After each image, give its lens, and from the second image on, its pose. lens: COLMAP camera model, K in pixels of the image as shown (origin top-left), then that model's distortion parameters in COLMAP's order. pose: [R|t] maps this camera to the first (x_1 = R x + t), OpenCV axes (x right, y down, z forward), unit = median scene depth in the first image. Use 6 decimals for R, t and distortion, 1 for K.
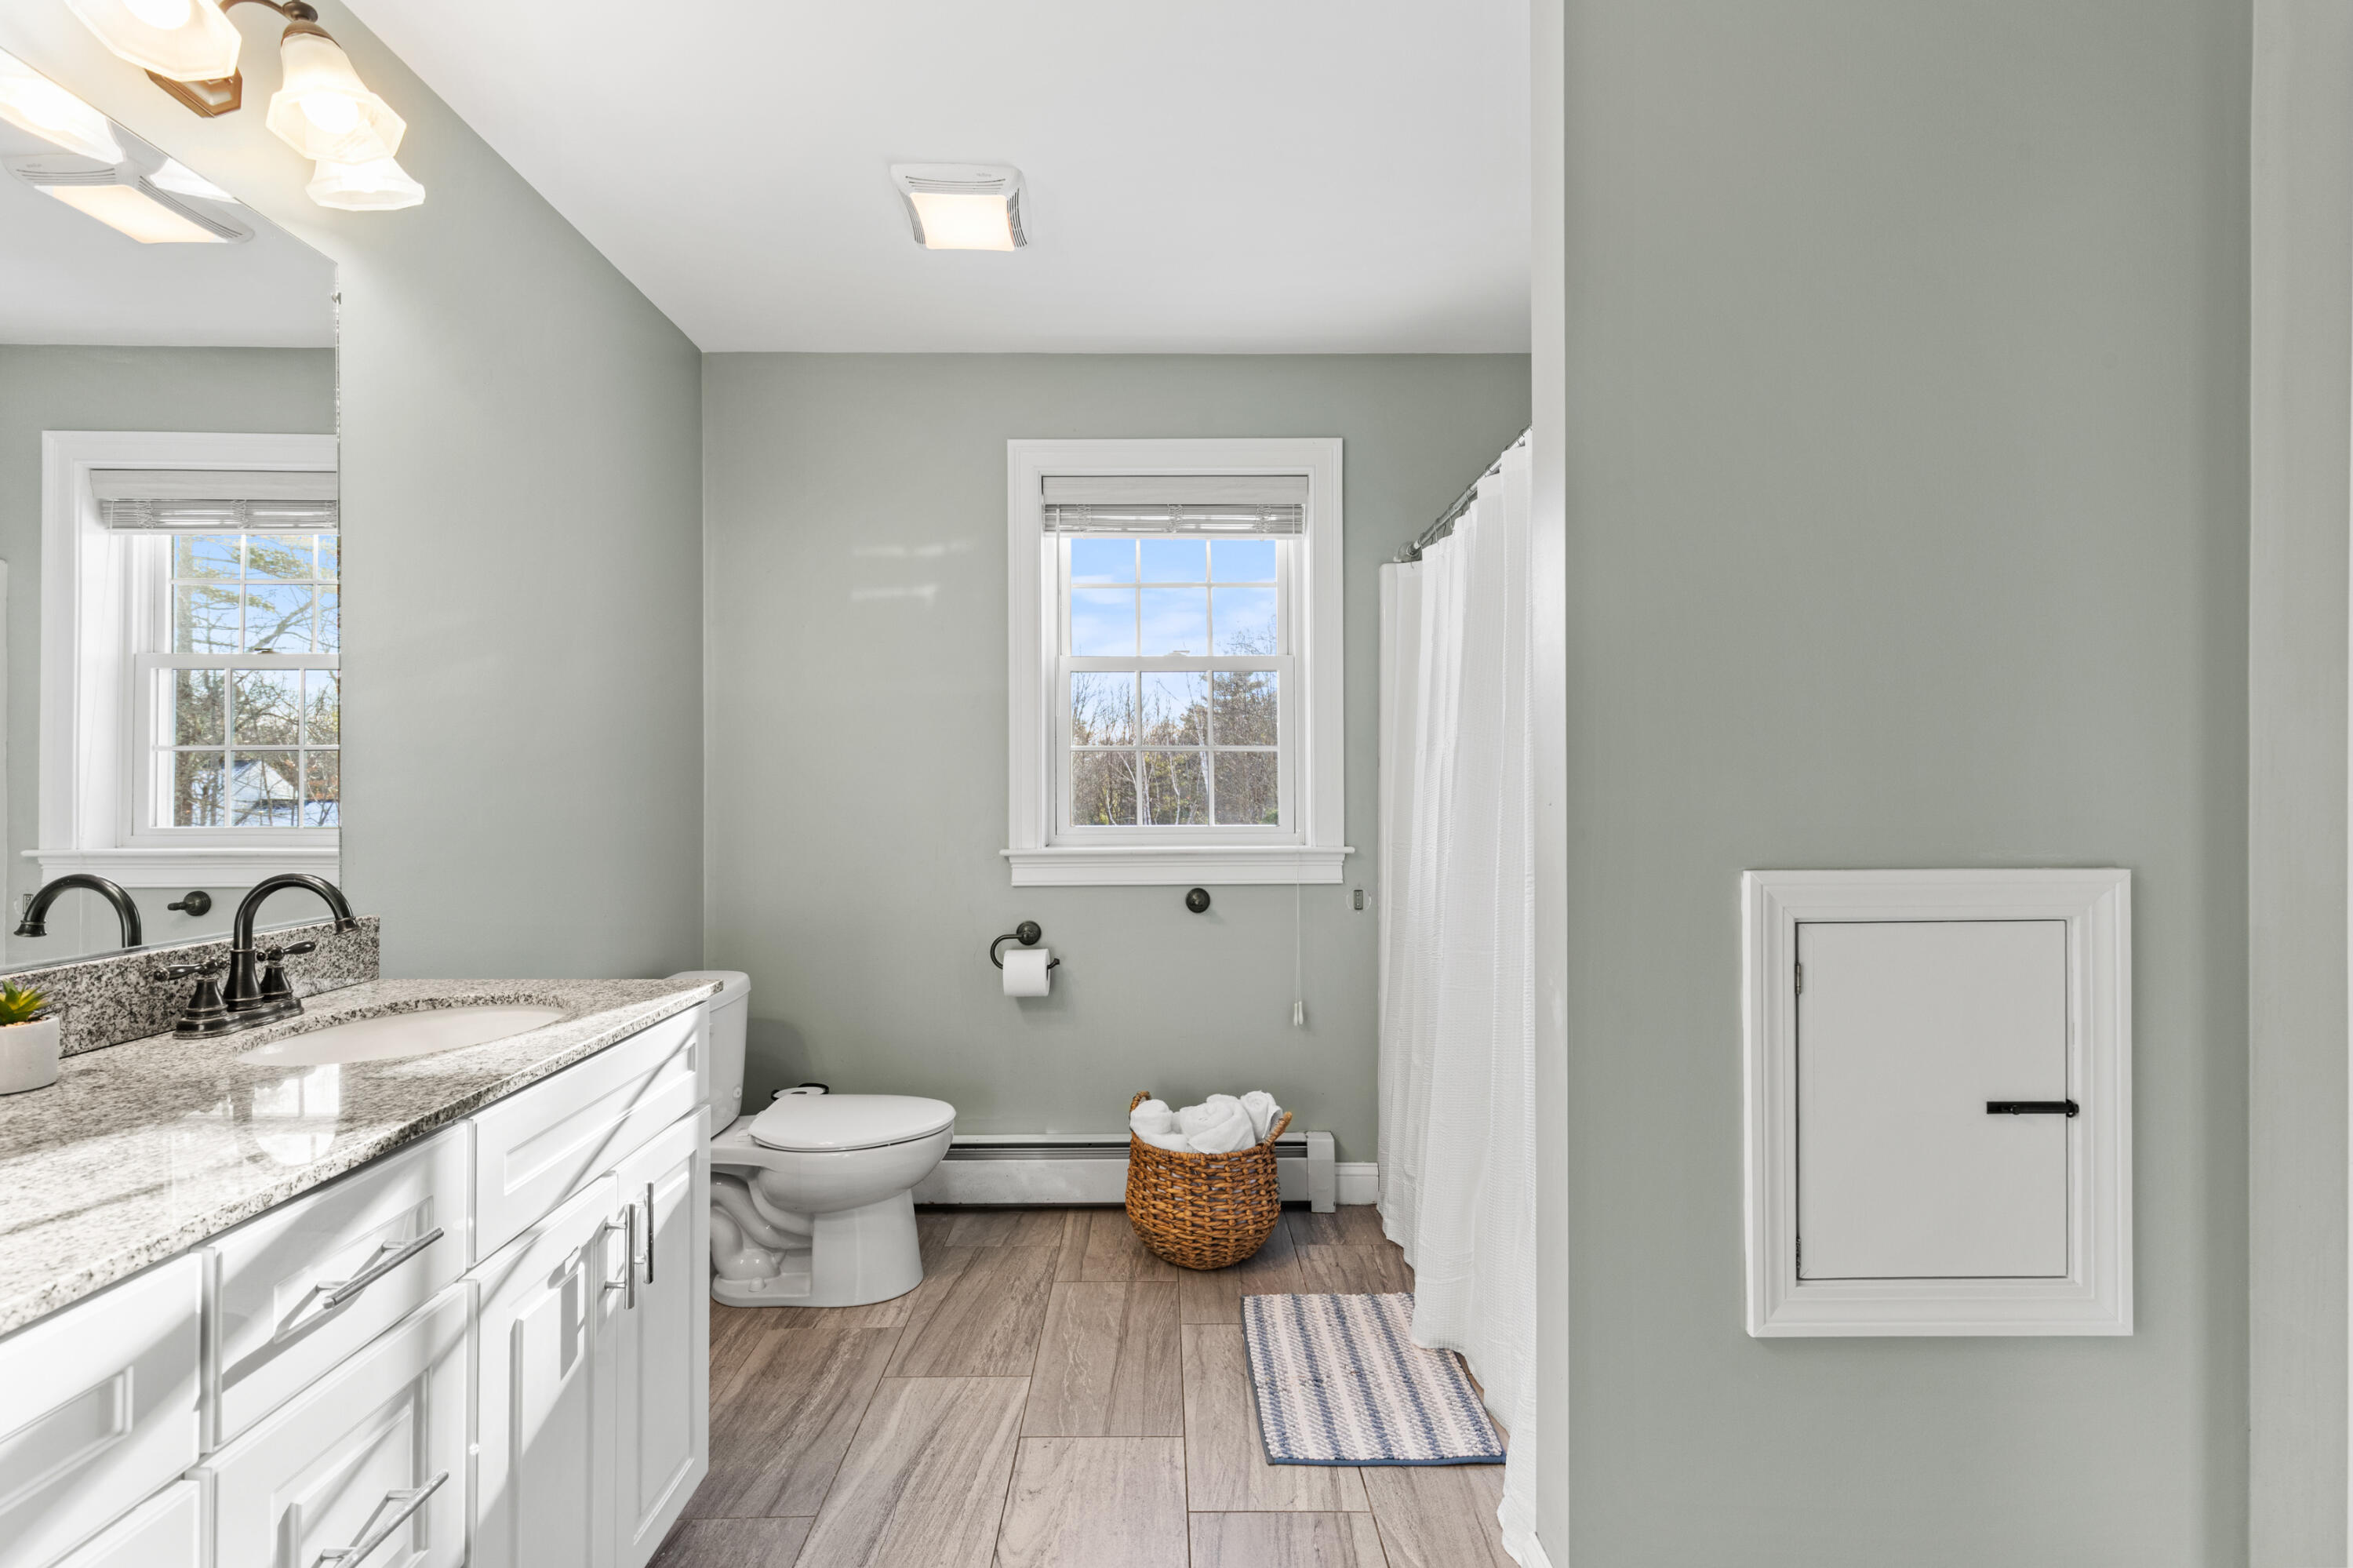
lens RADIAL K [[1063.1, 0, 1173.2], [0, 1063.1, 780.2], [0, 0, 1]] dist [0.010962, 0.000287]
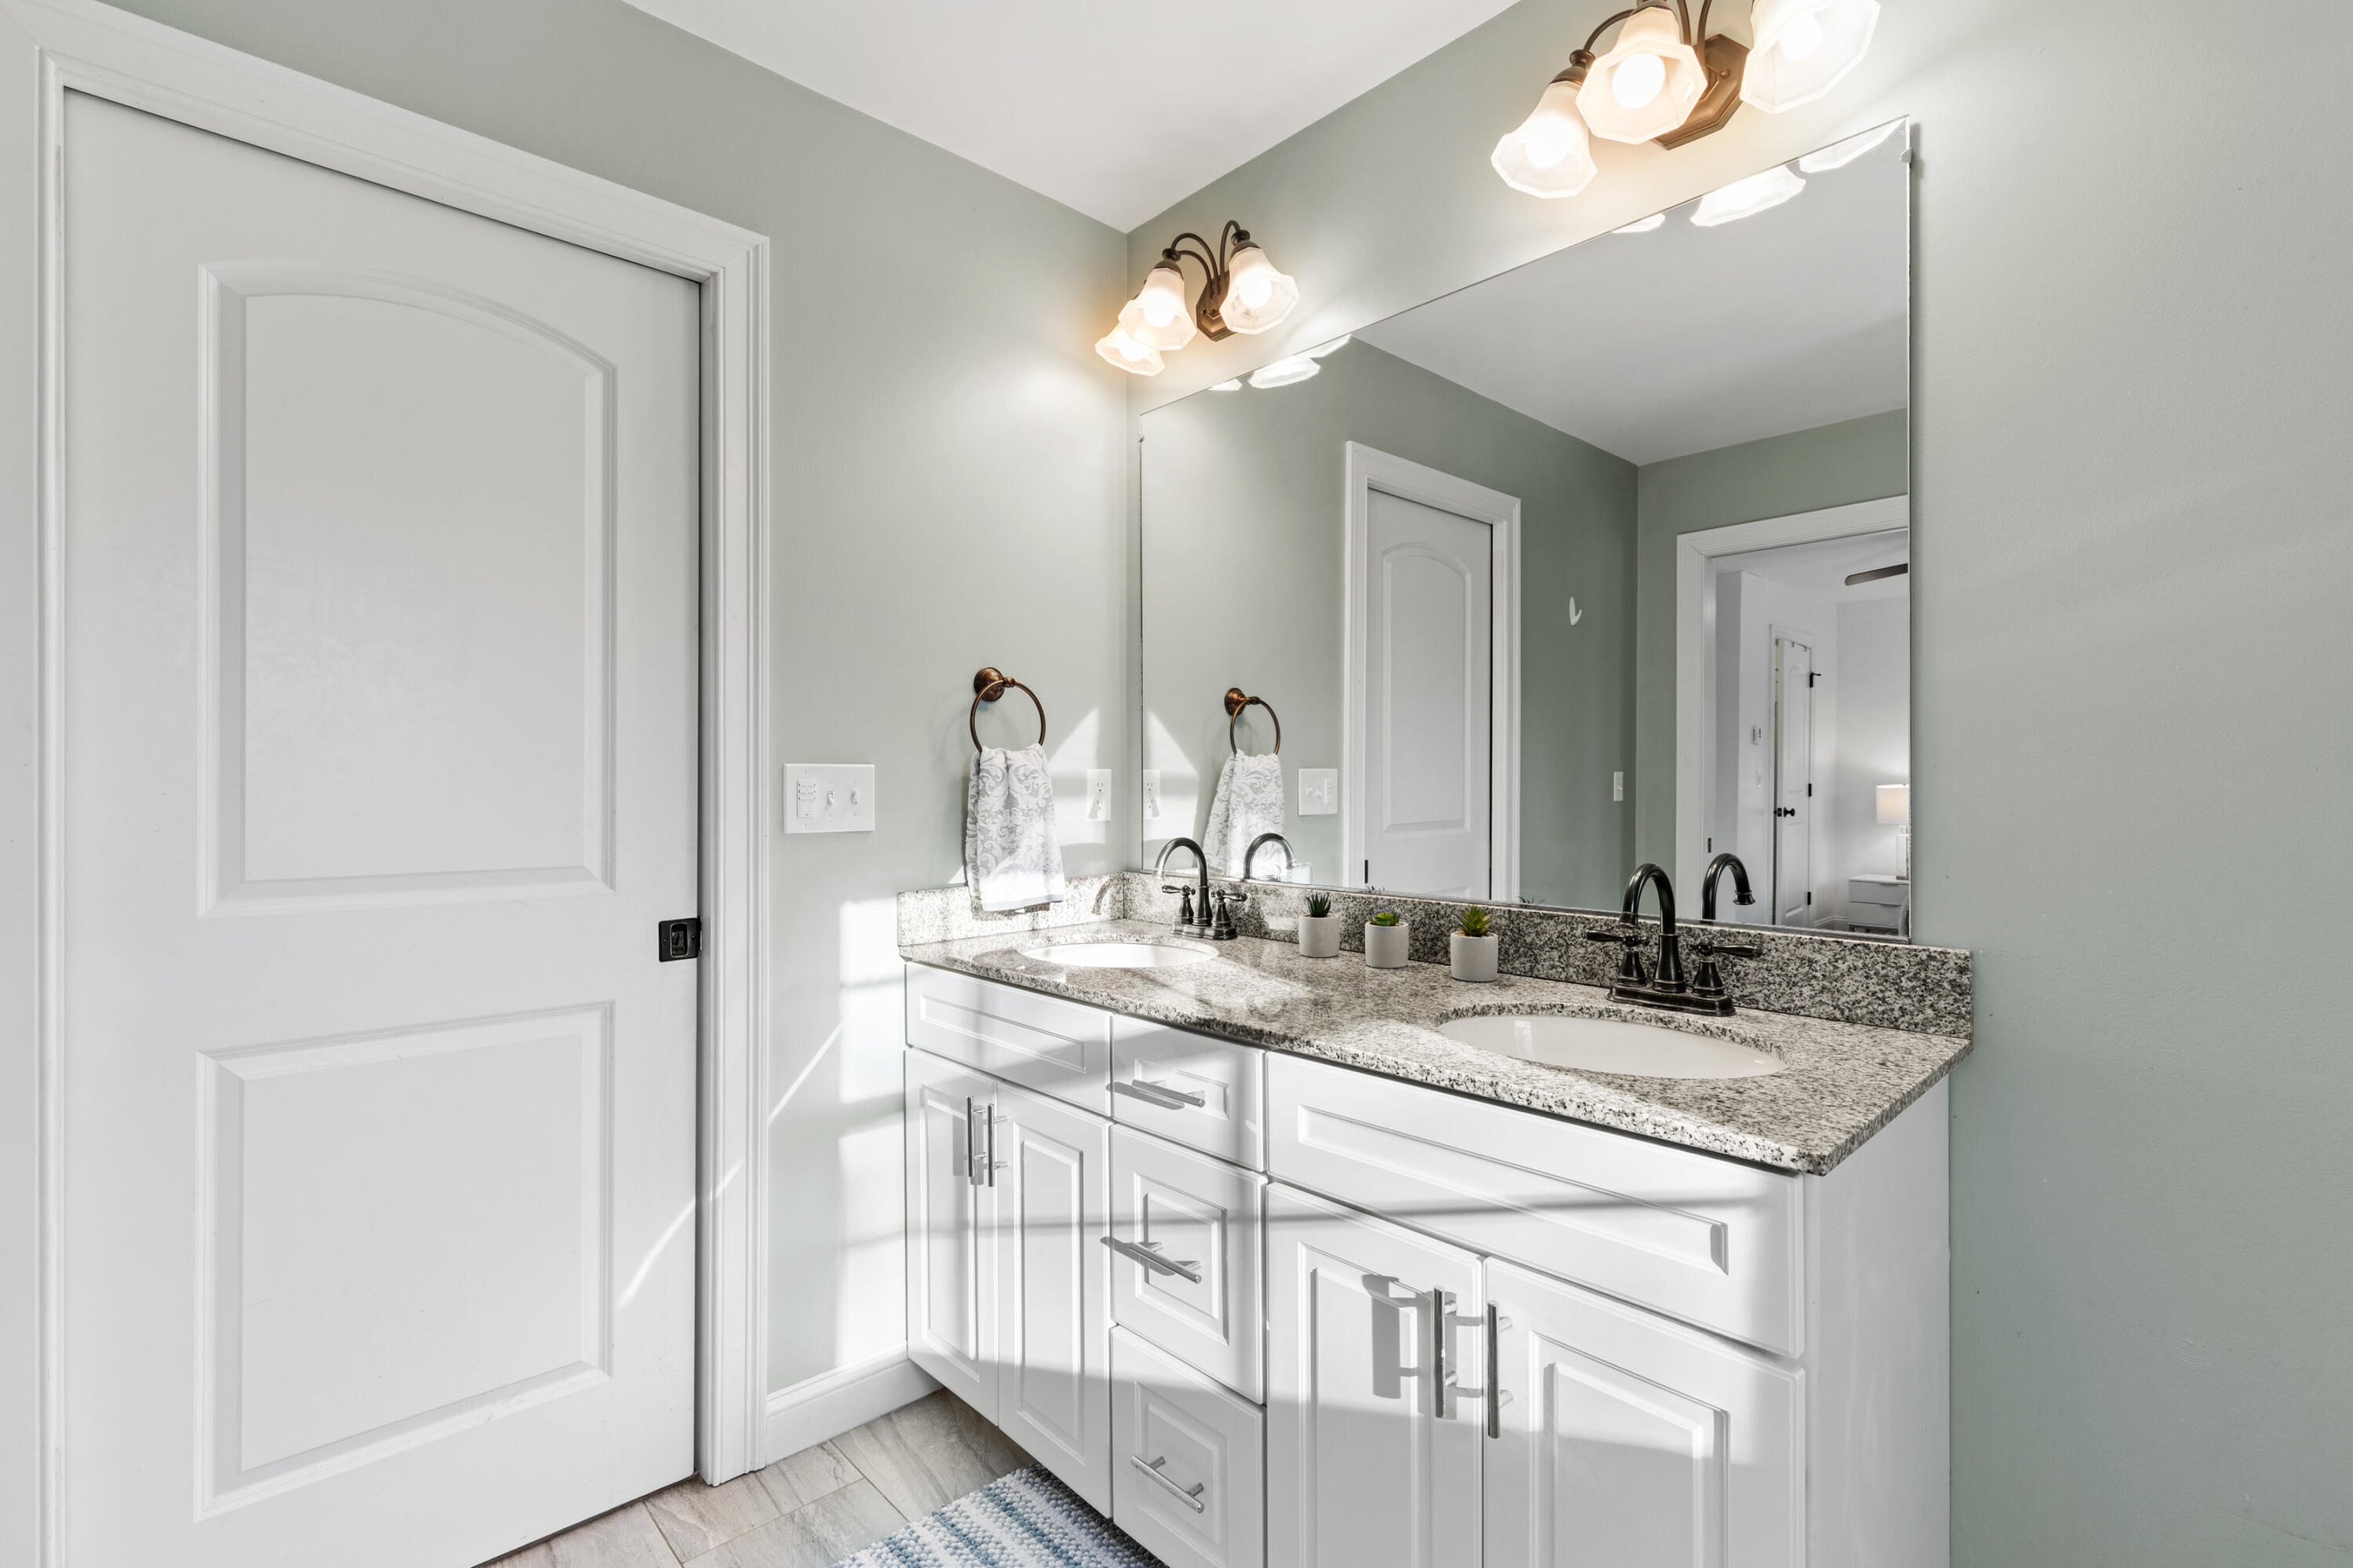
lens RADIAL K [[1063.1, 0, 1177.0], [0, 1063.1, 789.2], [0, 0, 1]] dist [0.010962, 0.000287]
pose [[-0.754532, 0.003336, -0.656255, 0.184496], [0.005868, 0.999981, -0.001664, 0.020359], [0.656237, -0.005106, -0.754537, 1.660830]]
